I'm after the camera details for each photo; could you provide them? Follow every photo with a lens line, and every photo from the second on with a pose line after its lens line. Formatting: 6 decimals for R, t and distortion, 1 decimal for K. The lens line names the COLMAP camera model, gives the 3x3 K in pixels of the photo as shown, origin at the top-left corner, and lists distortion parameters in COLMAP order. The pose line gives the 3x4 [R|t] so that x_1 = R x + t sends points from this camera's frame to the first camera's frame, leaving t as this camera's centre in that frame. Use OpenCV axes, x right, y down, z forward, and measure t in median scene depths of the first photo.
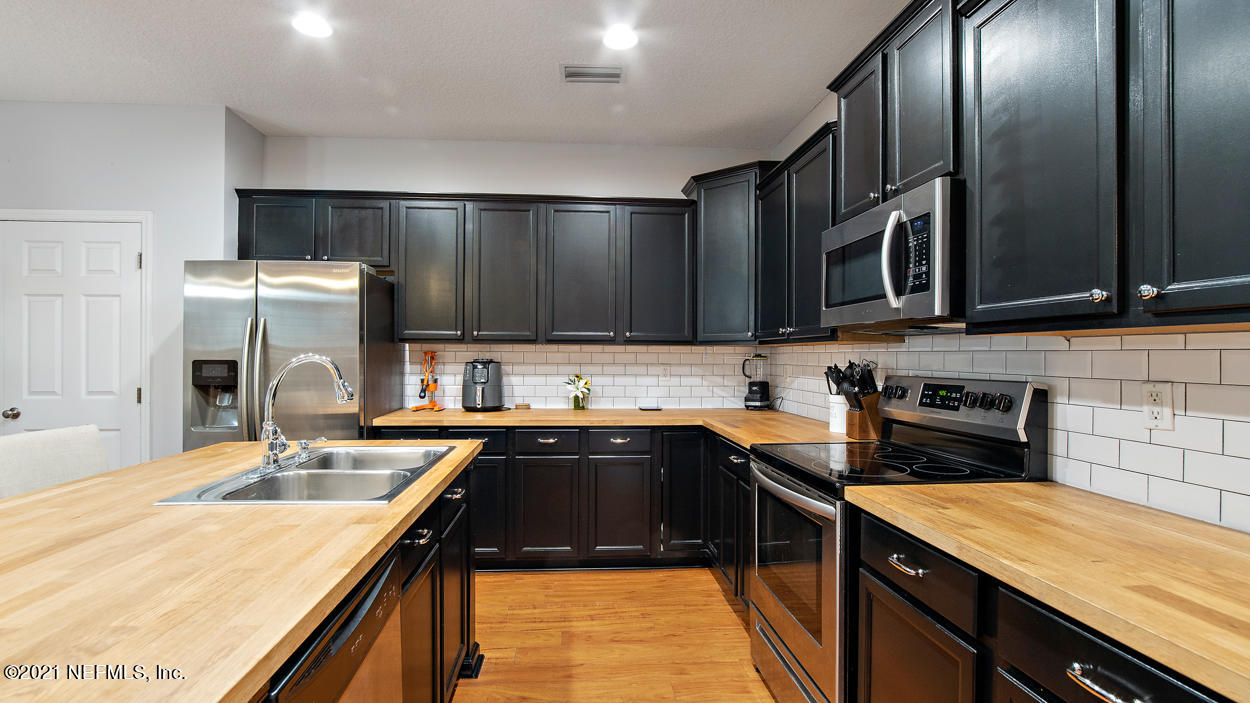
lens RADIAL K [[562.0, 0, 602.6], [0, 562.0, 355.7], [0, 0, 1]] dist [-0.011953, 0.005585]
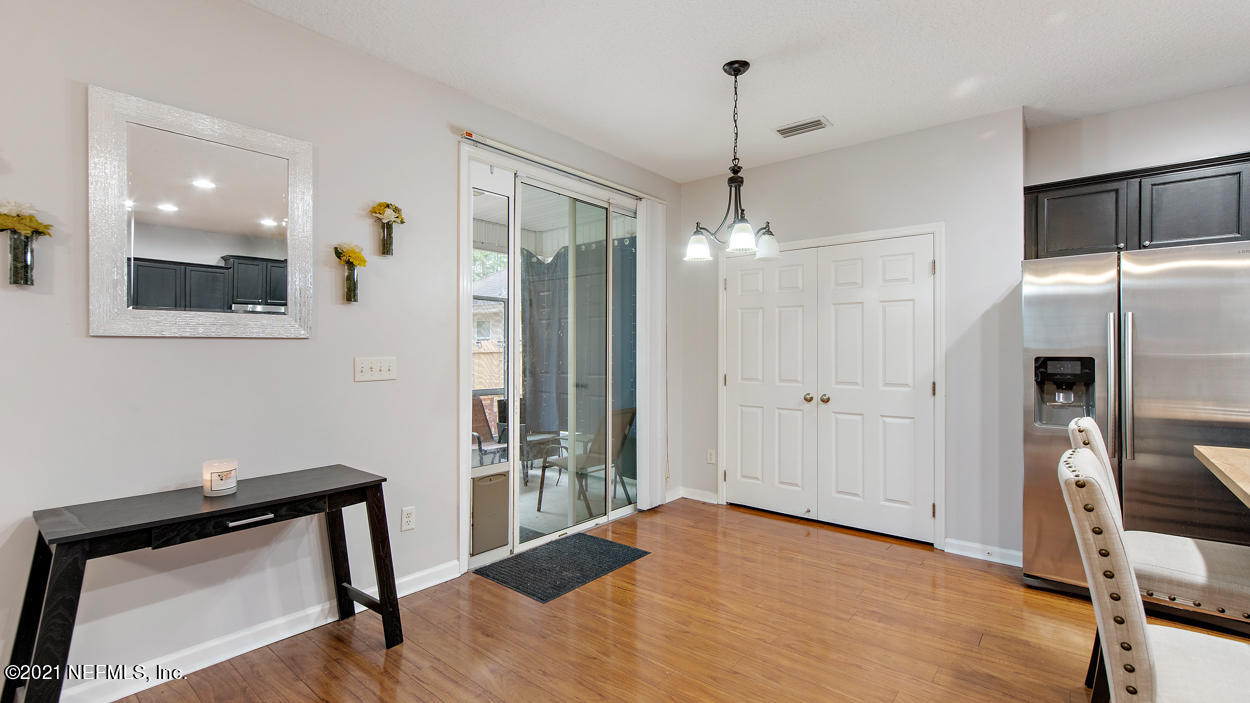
lens RADIAL K [[562.0, 0, 616.5], [0, 562.0, 345.9], [0, 0, 1]] dist [-0.011953, 0.005585]
pose [[0.722616, -0.007910, -0.691205, -0.521944], [0.000726, 0.999943, -0.010684, -0.002233], [0.691250, 0.007218, 0.722580, -0.247242]]
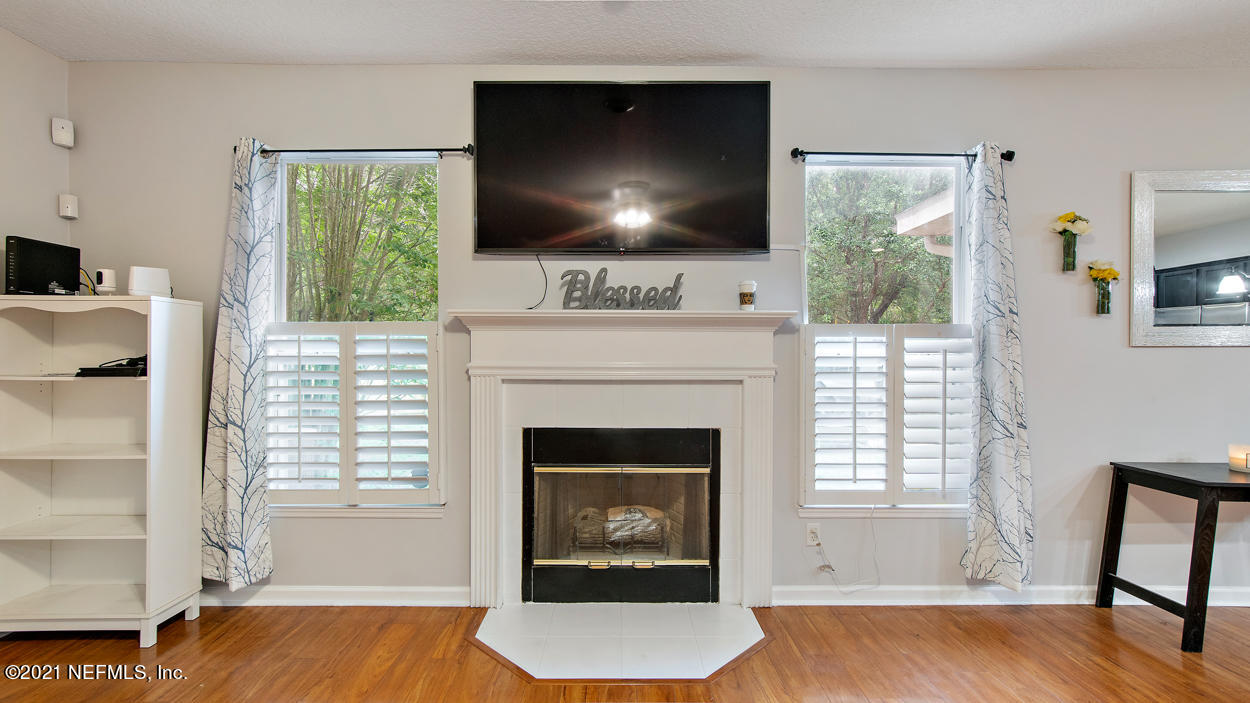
lens RADIAL K [[562.0, 0, 621.3], [0, 562.0, 354.6], [0, 0, 1]] dist [-0.011953, 0.005585]
pose [[-0.053419, 0.001977, -0.998570, -0.437336], [-0.005233, 0.999984, 0.002260, -0.005102], [0.998558, 0.005346, -0.053408, -0.975790]]
